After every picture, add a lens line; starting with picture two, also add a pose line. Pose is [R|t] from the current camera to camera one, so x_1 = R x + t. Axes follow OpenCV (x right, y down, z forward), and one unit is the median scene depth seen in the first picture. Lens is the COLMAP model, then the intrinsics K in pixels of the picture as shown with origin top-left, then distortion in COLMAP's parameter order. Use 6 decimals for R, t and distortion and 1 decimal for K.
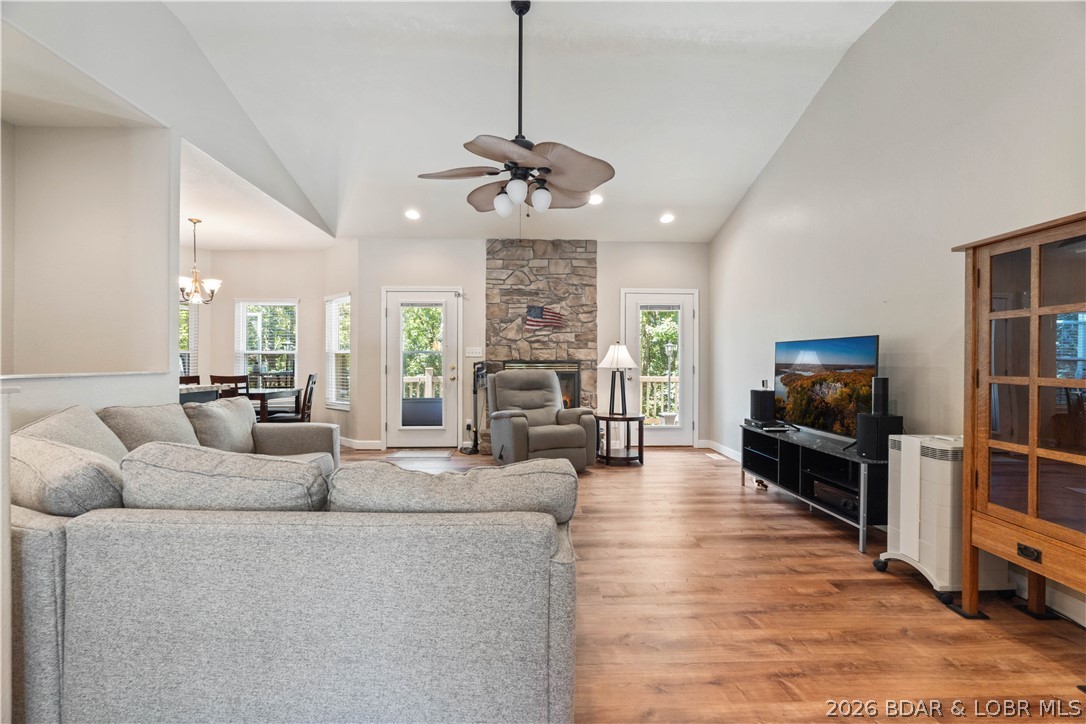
lens RADIAL K [[477.9, 0, 543.0], [0, 477.9, 362.0], [0, 0, 1]] dist [-0.010366, 0.000245]
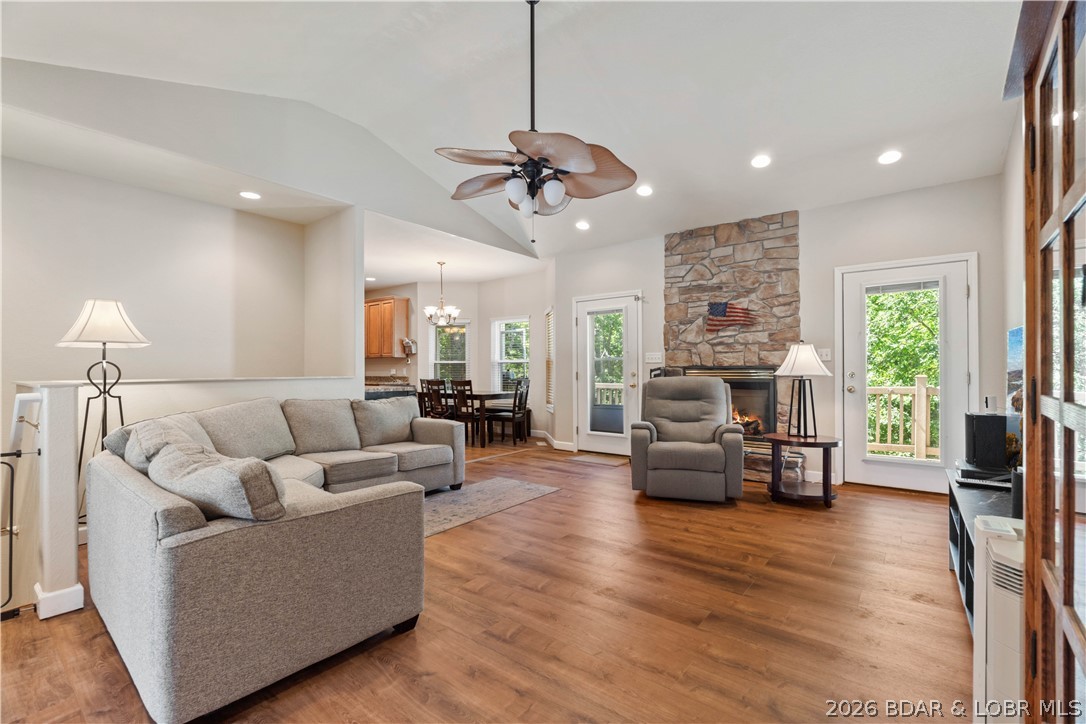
lens RADIAL K [[477.9, 0, 543.0], [0, 477.9, 362.0], [0, 0, 1]] dist [-0.010366, 0.000245]
pose [[0.758823, -0.013980, -0.651147, 0.301104], [0.004436, 0.999857, -0.016297, 0.001910], [0.651282, 0.009478, 0.758776, 0.149631]]
